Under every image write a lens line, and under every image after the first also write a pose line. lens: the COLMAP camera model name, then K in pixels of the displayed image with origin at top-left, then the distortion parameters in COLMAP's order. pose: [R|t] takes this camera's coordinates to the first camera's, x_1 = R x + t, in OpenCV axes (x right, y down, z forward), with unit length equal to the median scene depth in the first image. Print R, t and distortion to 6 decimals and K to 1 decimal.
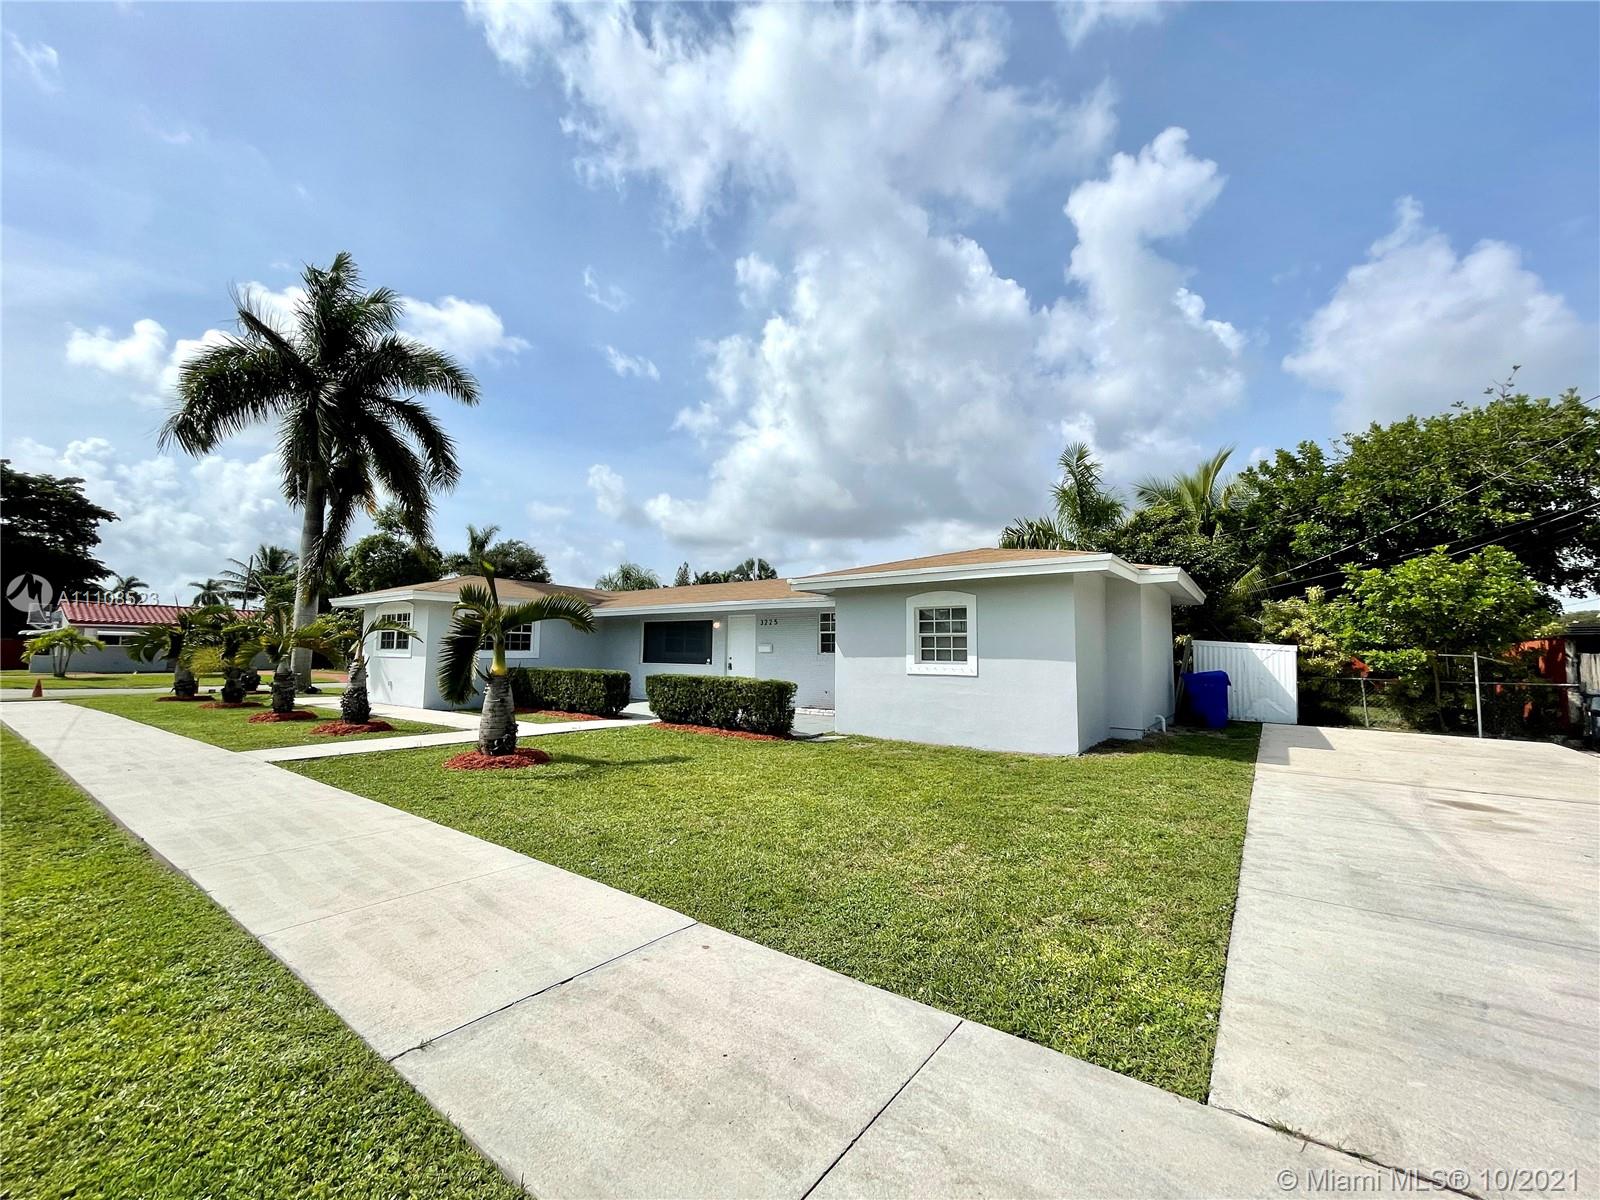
lens RADIAL K [[650.6, 0, 812.1], [0, 650.6, 602.2], [0, 0, 1]] dist [-0.004628, 0.003004]
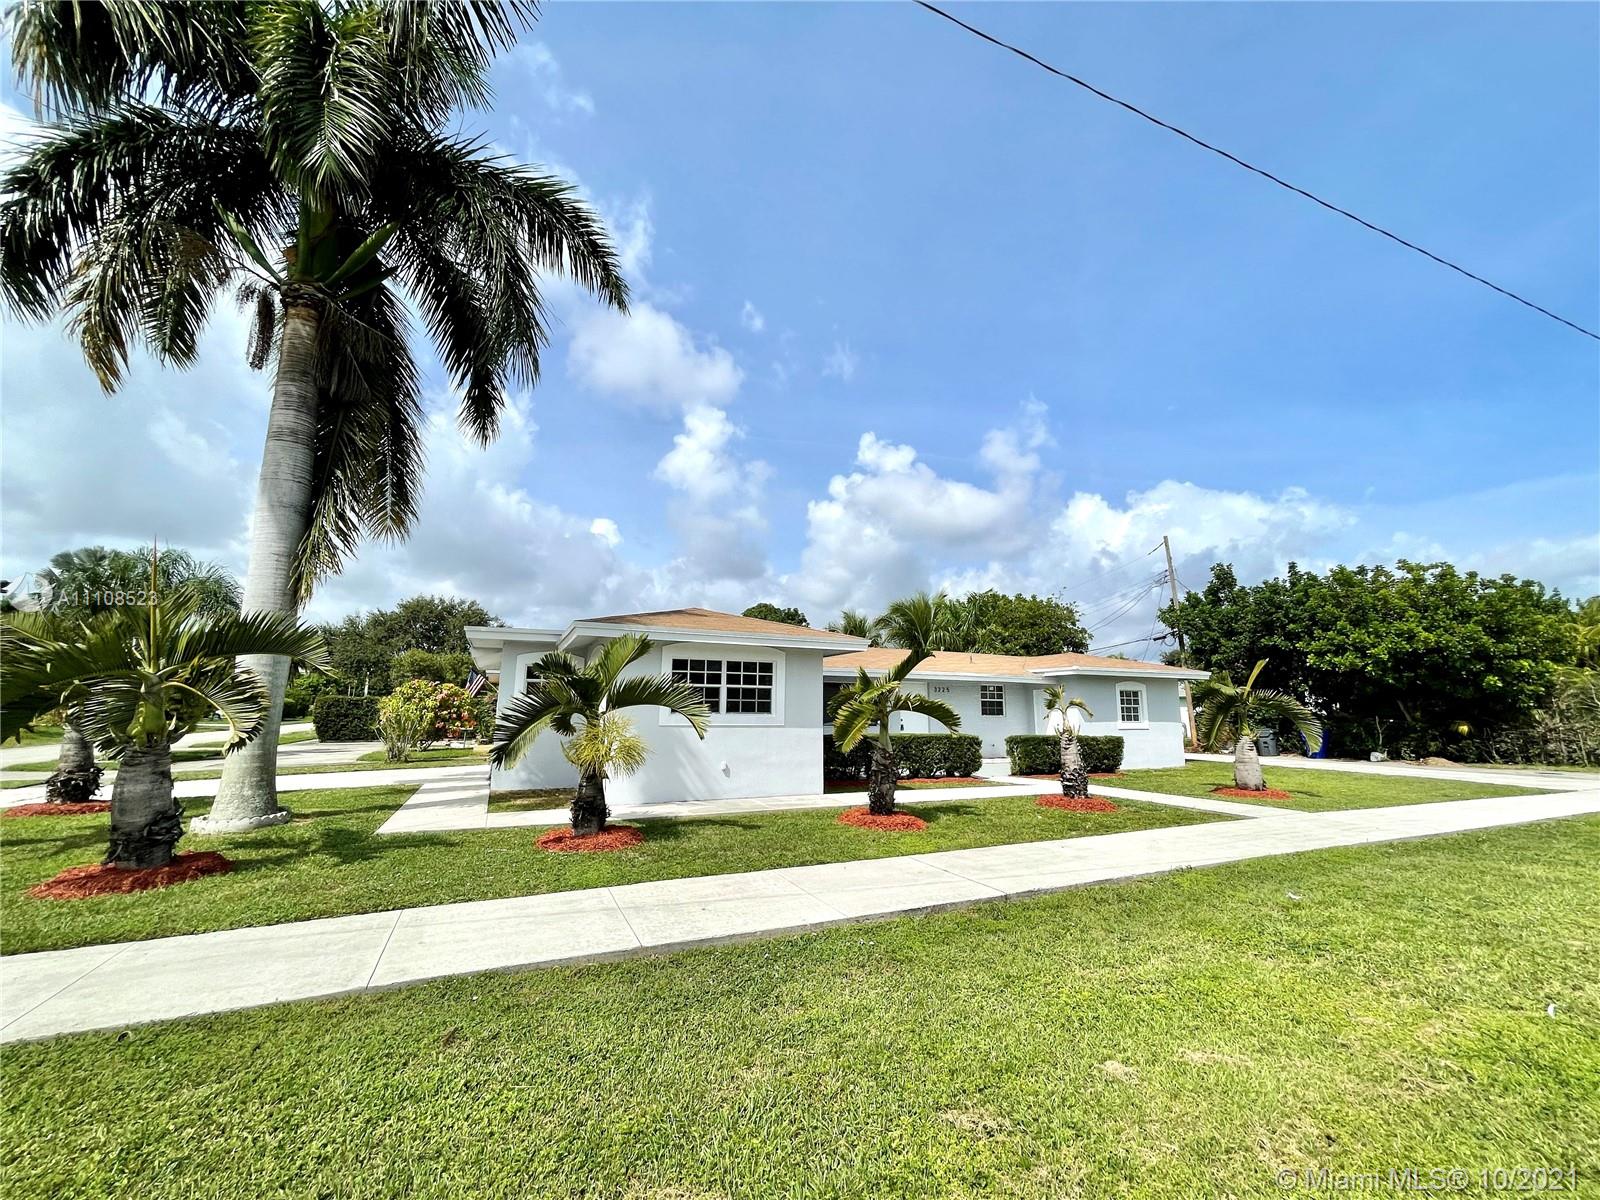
lens RADIAL K [[650.6, 0, 787.0], [0, 650.6, 596.8], [0, 0, 1]] dist [-0.004628, 0.003004]
pose [[0.498233, 0.148420, 0.854245, -1.338482], [-0.073242, 0.988923, -0.129102, 0.039314], [-0.863944, 0.001756, 0.503585, 0.679330]]
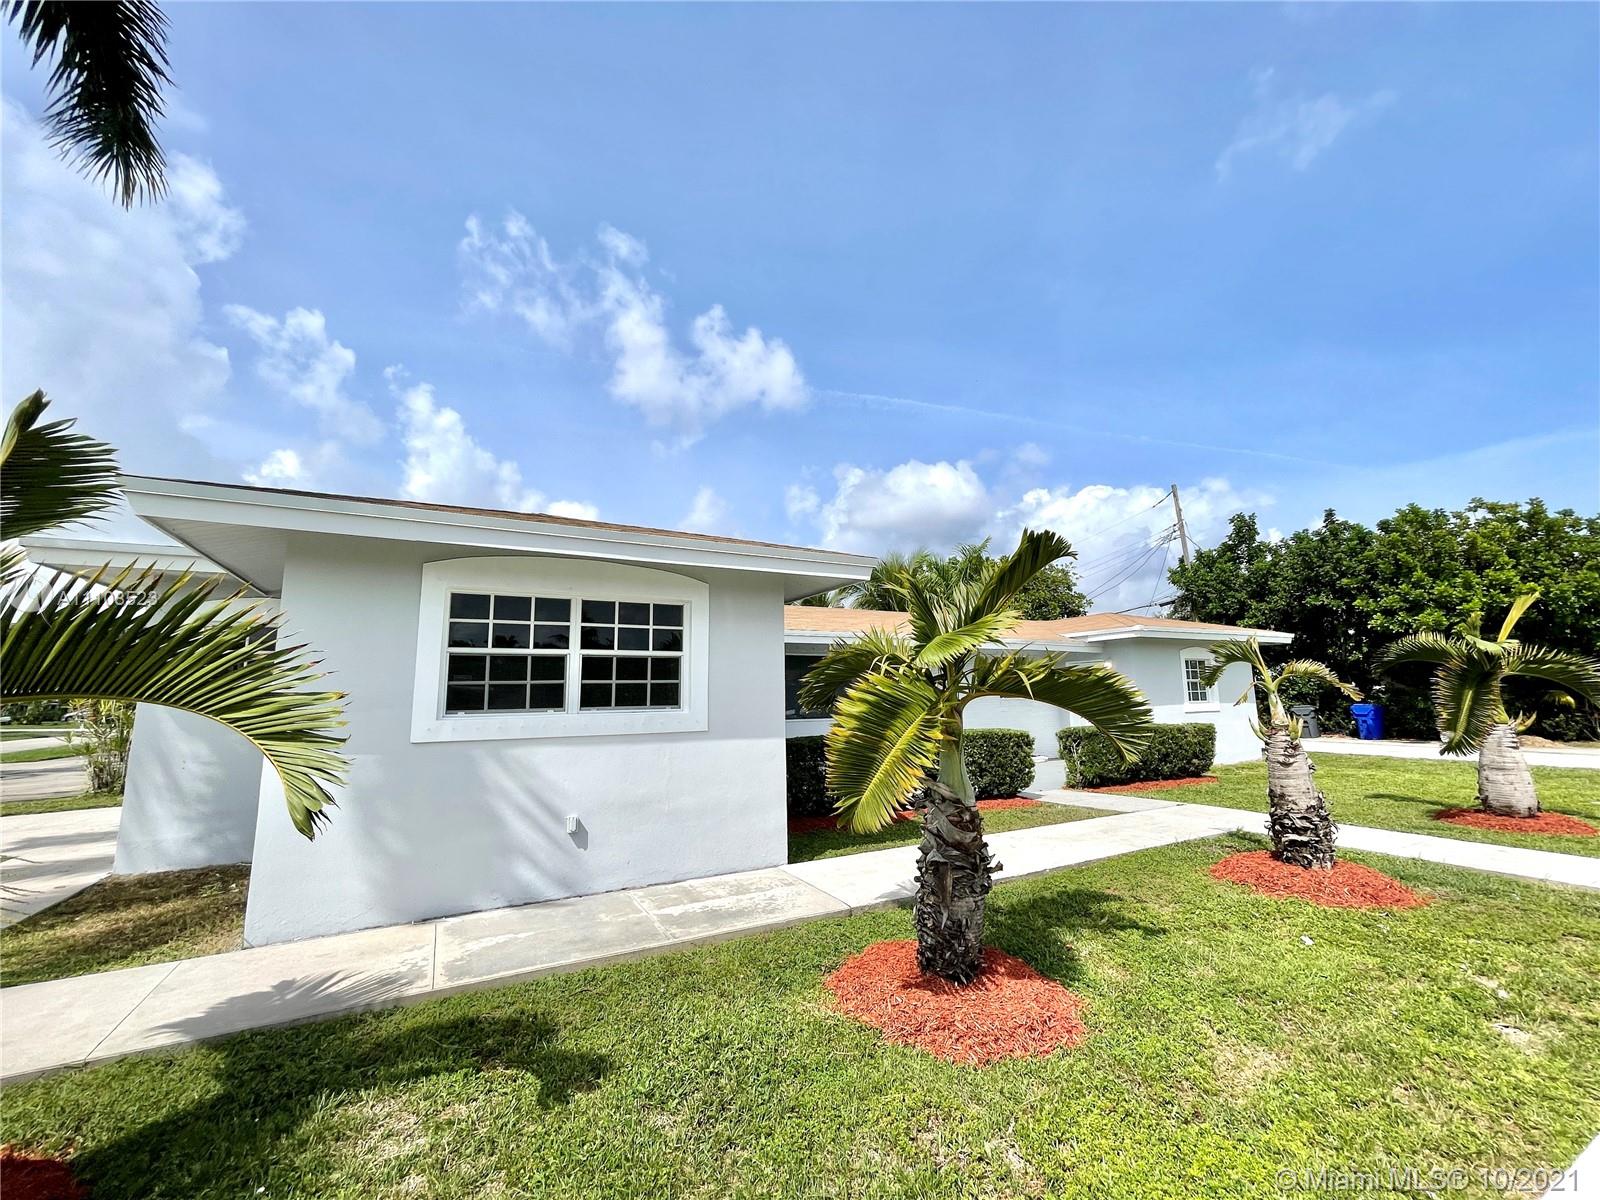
lens RADIAL K [[650.6, 0, 792.9], [0, 650.6, 596.3], [0, 0, 1]] dist [-0.004628, 0.003004]
pose [[0.430095, 0.124549, 0.894151, -0.983454], [-0.052536, 0.992212, -0.112938, 0.053159], [-0.901254, 0.001599, 0.433288, 0.863115]]
